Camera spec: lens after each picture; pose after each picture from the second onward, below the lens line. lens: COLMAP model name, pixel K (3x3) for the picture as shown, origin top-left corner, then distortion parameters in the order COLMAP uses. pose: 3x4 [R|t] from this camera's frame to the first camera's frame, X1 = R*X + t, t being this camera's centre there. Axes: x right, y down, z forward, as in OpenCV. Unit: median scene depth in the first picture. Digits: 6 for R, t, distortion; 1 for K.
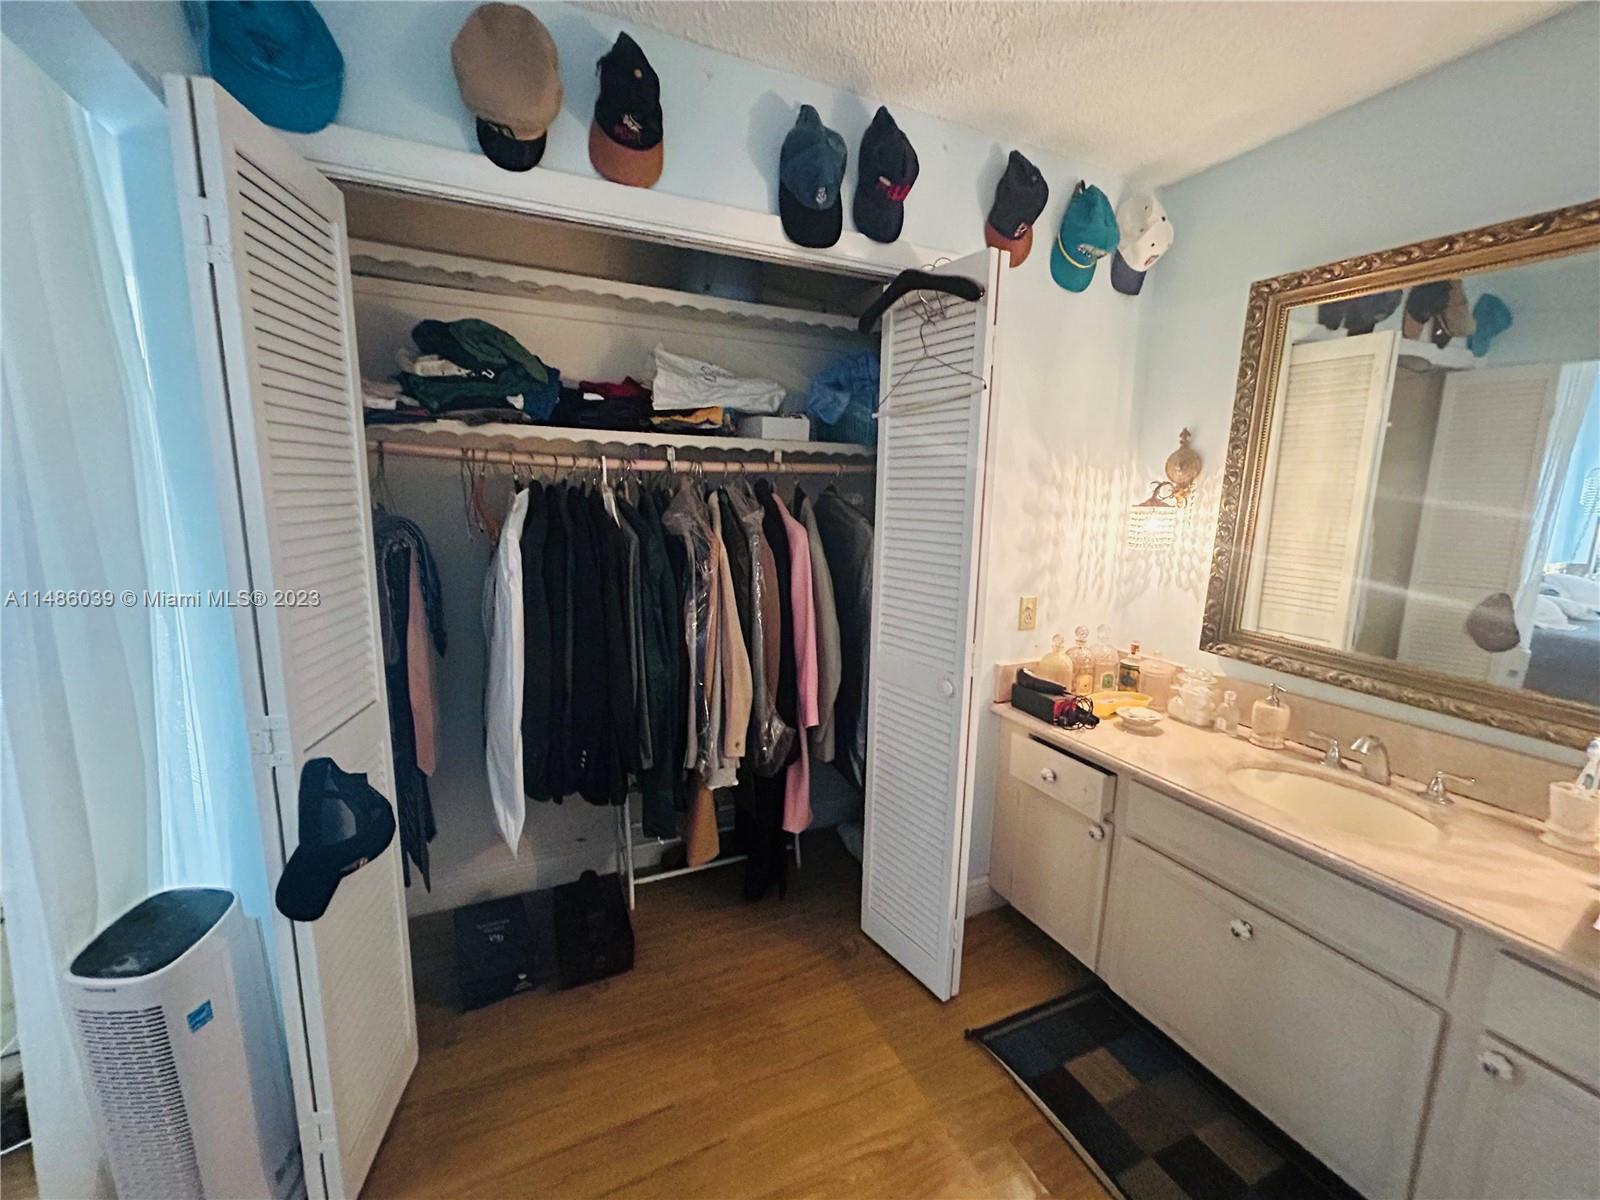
lens RADIAL K [[640.0, 0, 798.0], [0, 640.0, 599.6], [0, 0, 1]] dist [-0.003423, -0.000182]
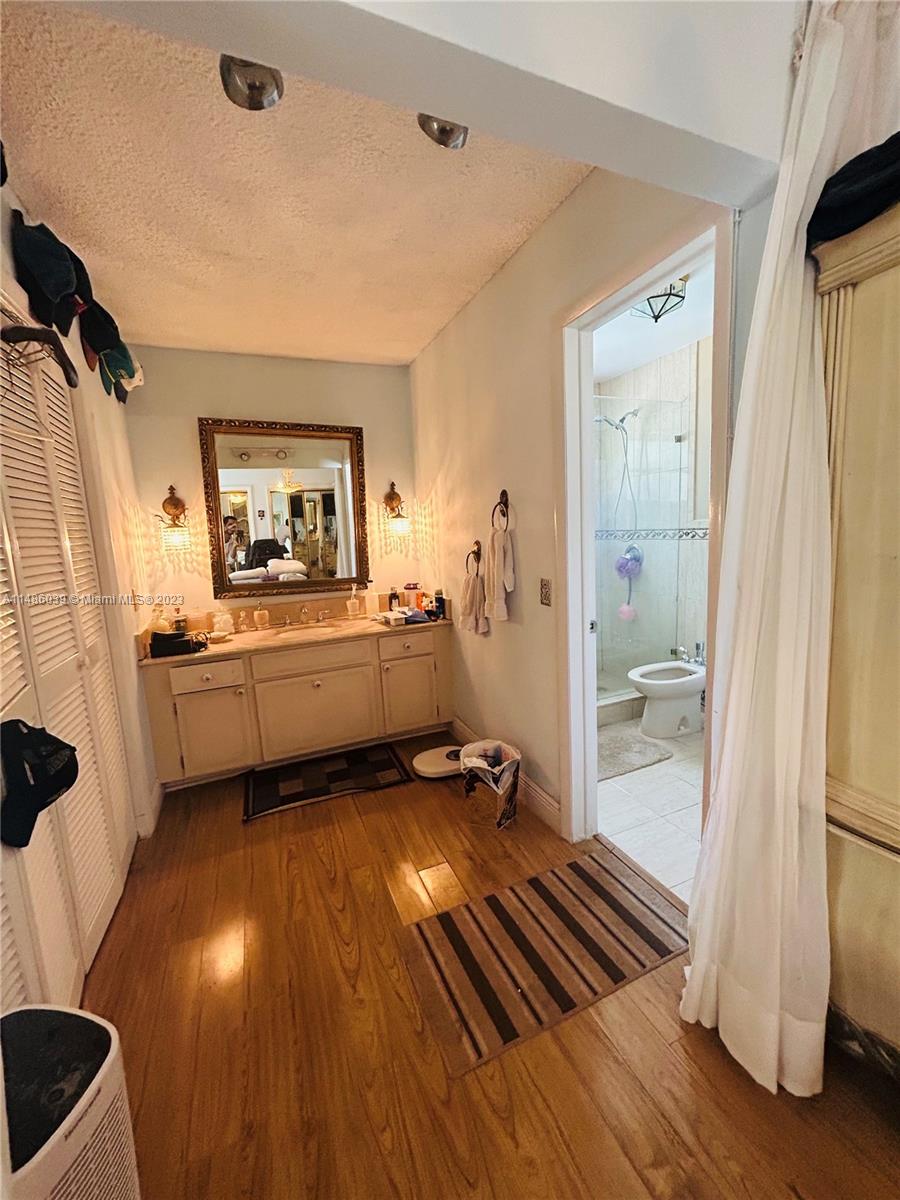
lens RADIAL K [[480.0, 0, 450.5], [0, 480.0, 597.1], [0, 0, 1]] dist [-0.003423, -0.000182]
pose [[0.034719, -0.165199, 0.985649, -0.840182], [0.217973, 0.963752, 0.153851, 0.003270], [-0.975337, 0.209503, 0.069469, 0.206898]]
